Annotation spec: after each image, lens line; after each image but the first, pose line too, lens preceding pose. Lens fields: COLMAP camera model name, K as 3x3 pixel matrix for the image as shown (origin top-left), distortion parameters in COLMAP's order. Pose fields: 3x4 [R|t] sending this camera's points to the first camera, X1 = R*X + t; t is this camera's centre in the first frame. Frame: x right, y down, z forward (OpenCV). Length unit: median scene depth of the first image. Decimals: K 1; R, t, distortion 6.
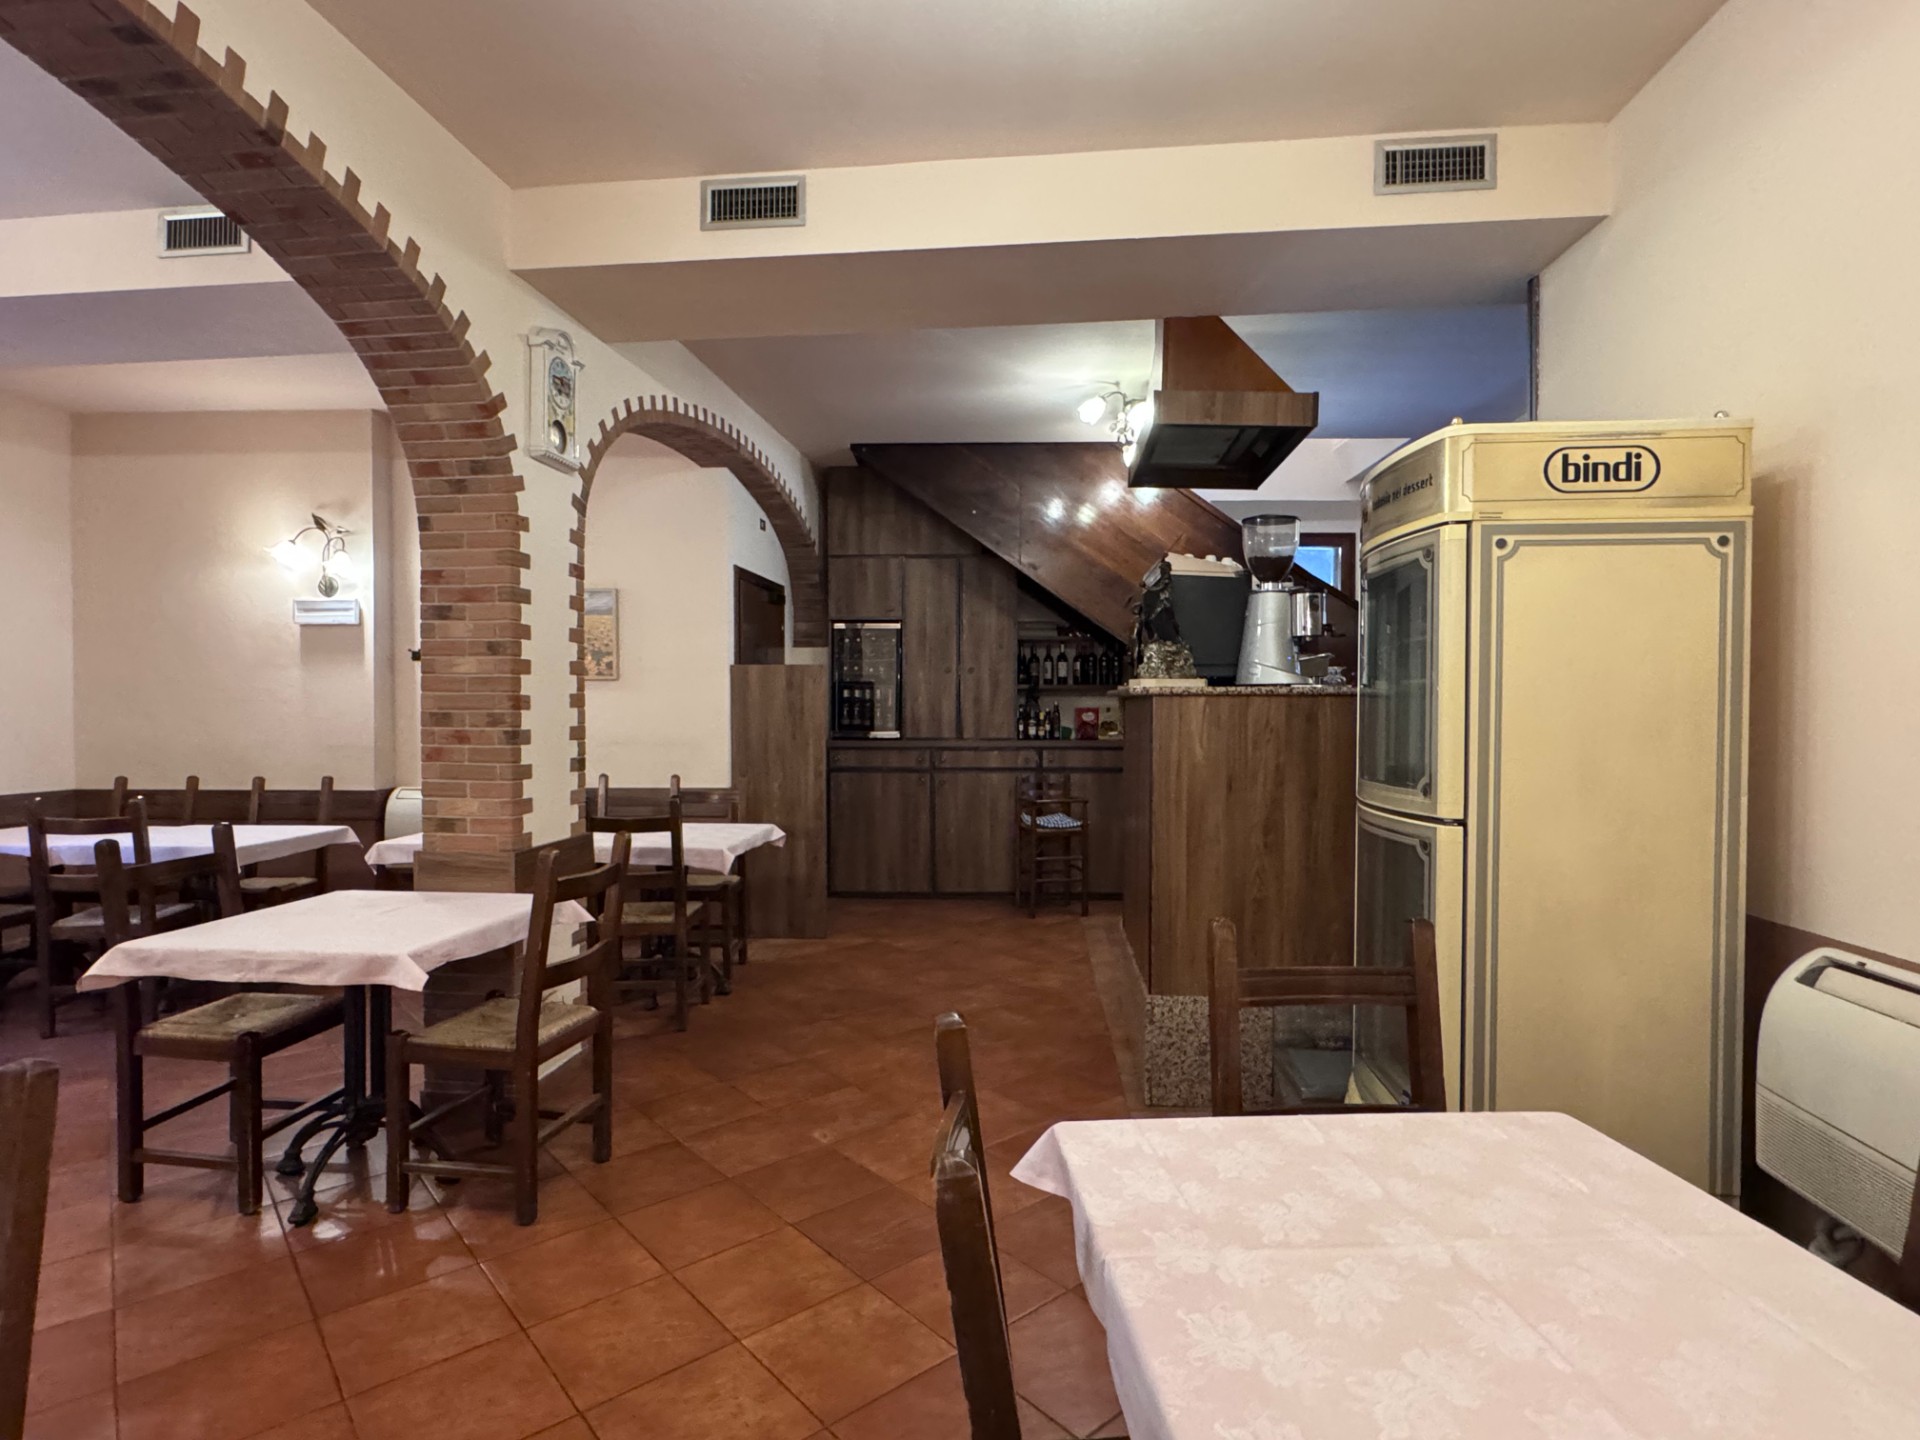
lens RADIAL K [[991.0, 0, 952.7], [0, 991.0, 720.4], [0, 0, 1]] dist [-0.003077, 0.000017]
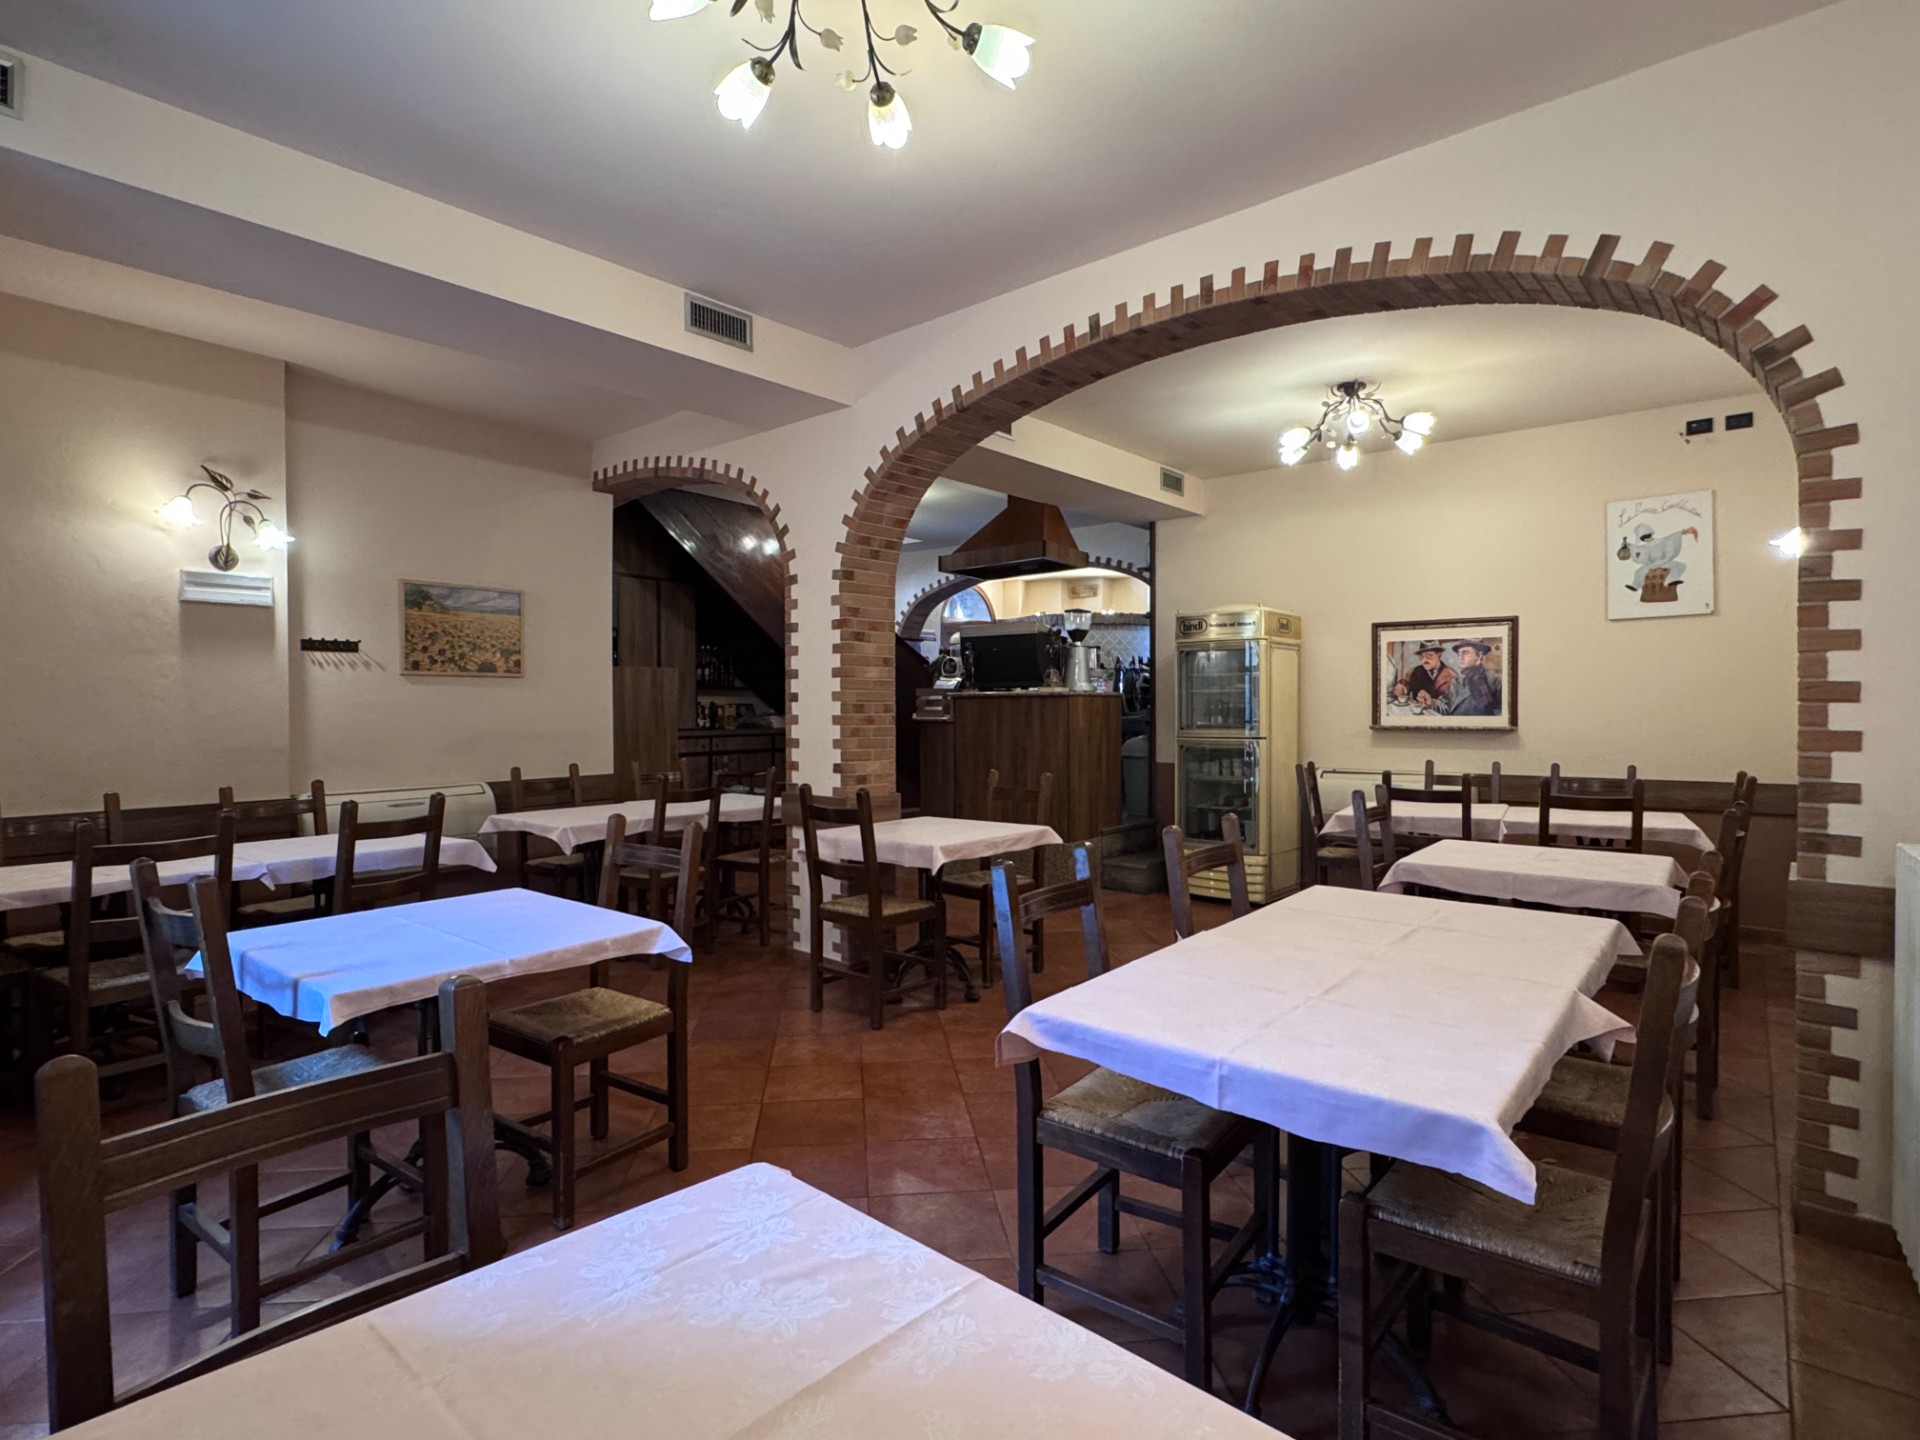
lens RADIAL K [[991.0, 0, 952.0], [0, 991.0, 720.7], [0, 0, 1]] dist [-0.003077, 0.000017]
pose [[0.568527, -0.014258, 0.822541, -1.354969], [0.015428, 0.999859, 0.006667, 0.007749], [-0.822520, 0.008900, 0.568667, 0.034935]]
